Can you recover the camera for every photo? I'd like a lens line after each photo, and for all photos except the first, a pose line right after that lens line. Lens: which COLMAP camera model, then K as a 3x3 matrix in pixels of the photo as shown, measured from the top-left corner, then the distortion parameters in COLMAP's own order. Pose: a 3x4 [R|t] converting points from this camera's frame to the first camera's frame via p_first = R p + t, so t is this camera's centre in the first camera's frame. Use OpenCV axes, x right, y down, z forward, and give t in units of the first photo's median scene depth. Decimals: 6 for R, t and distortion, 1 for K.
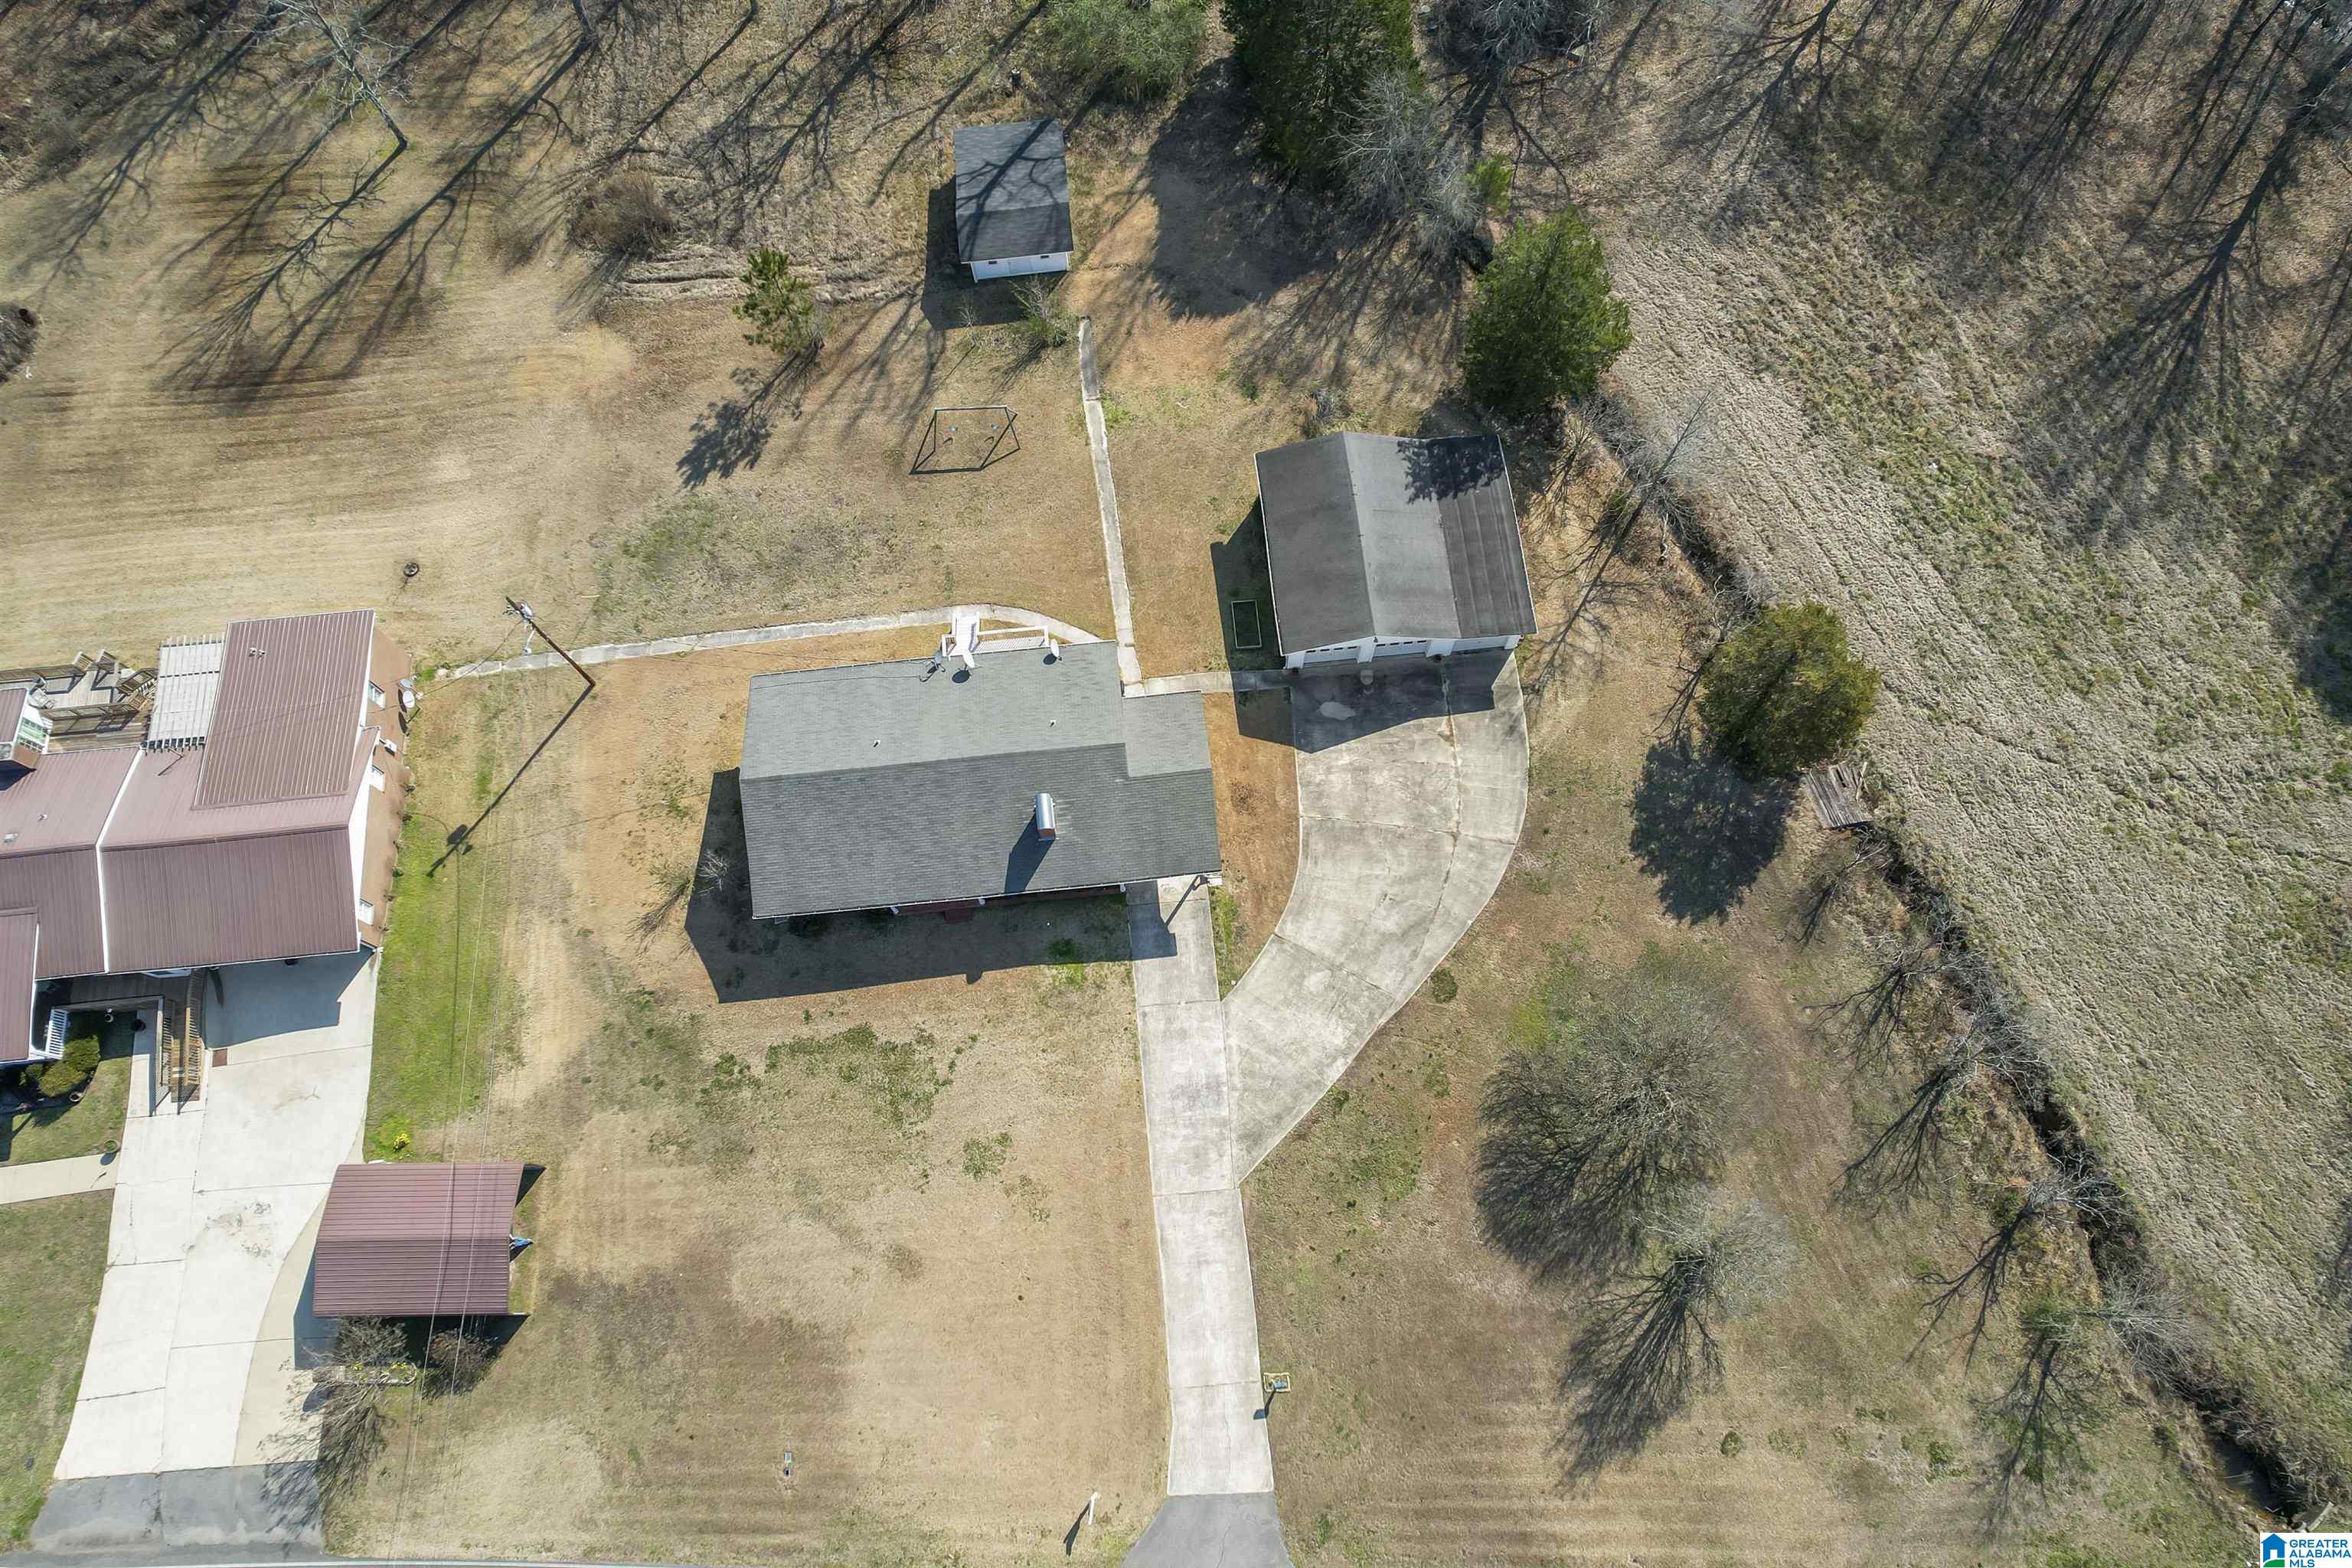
lens RADIAL K [[1498.7, 0, 1176.0], [0, 1498.7, 784.0], [0, 0, 1]] dist [-0.077678, 0.070826]
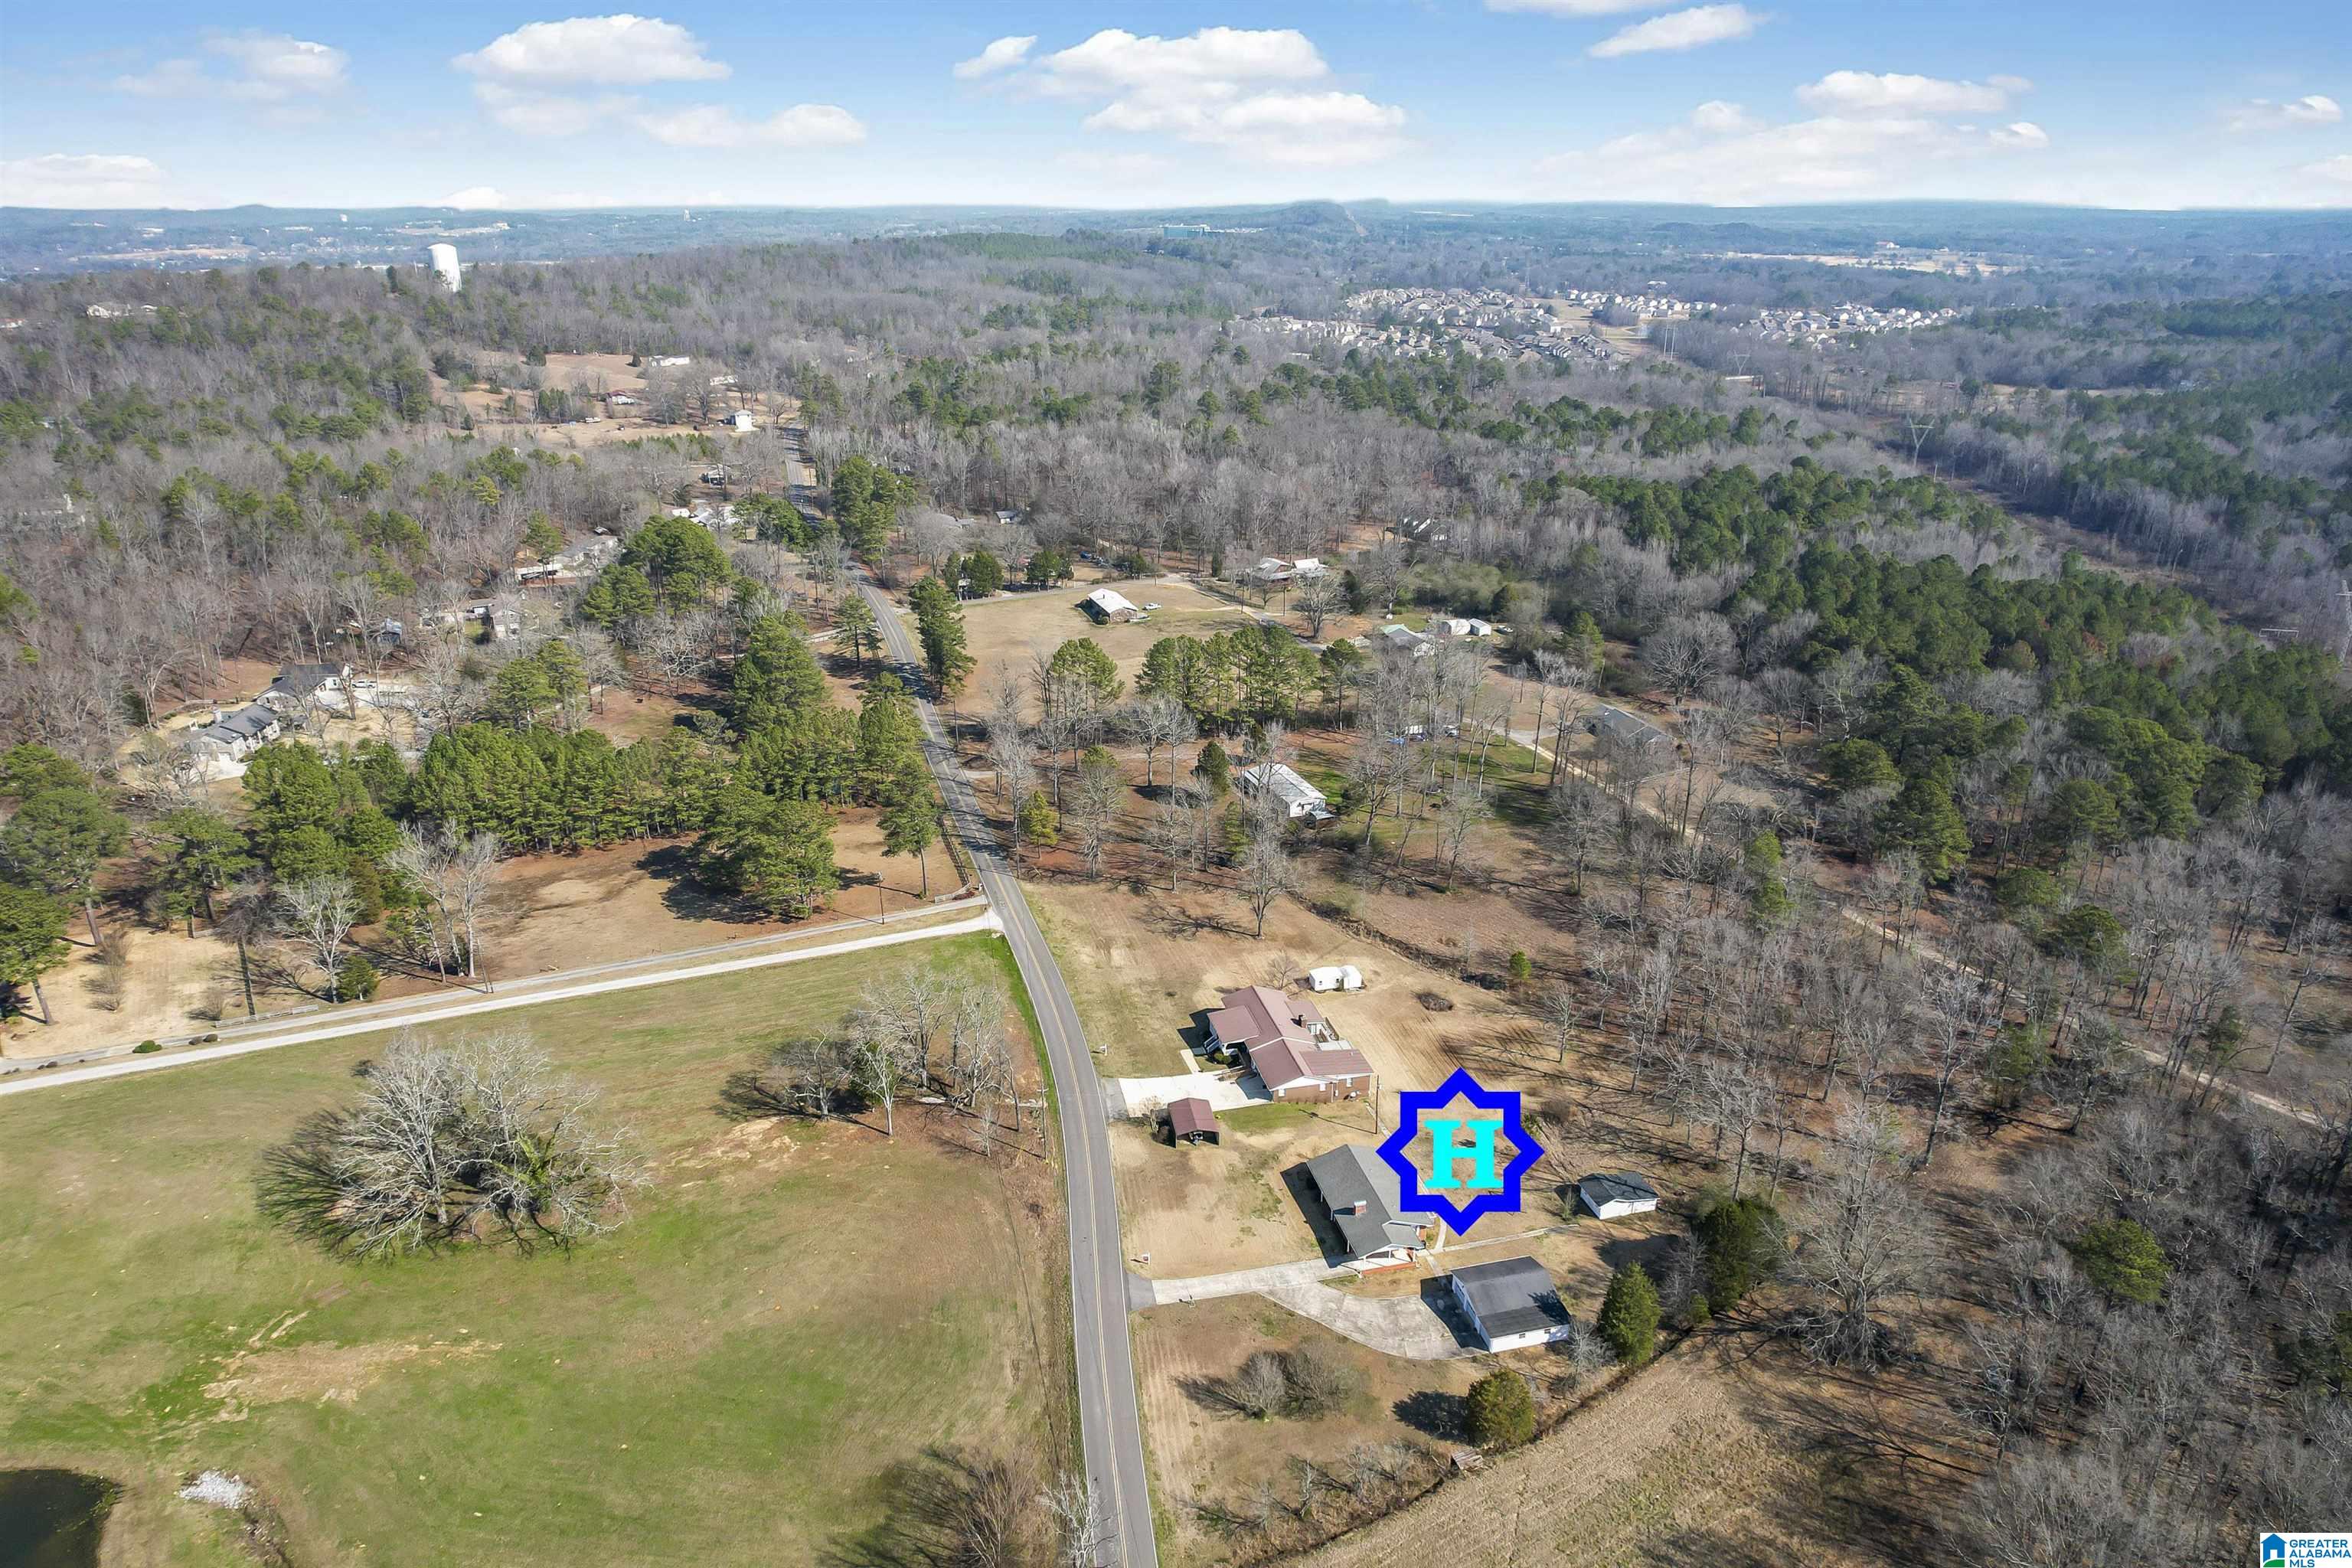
lens RADIAL K [[1498.7, 0, 1176.0], [0, 1498.7, 784.0], [0, 0, 1]] dist [-0.077678, 0.070826]
pose [[0.139534, 0.367099, -0.919657, 2.169926], [-0.935976, 0.352060, -0.001479, 0.068953], [0.323231, 0.860983, 0.392720, -0.952819]]
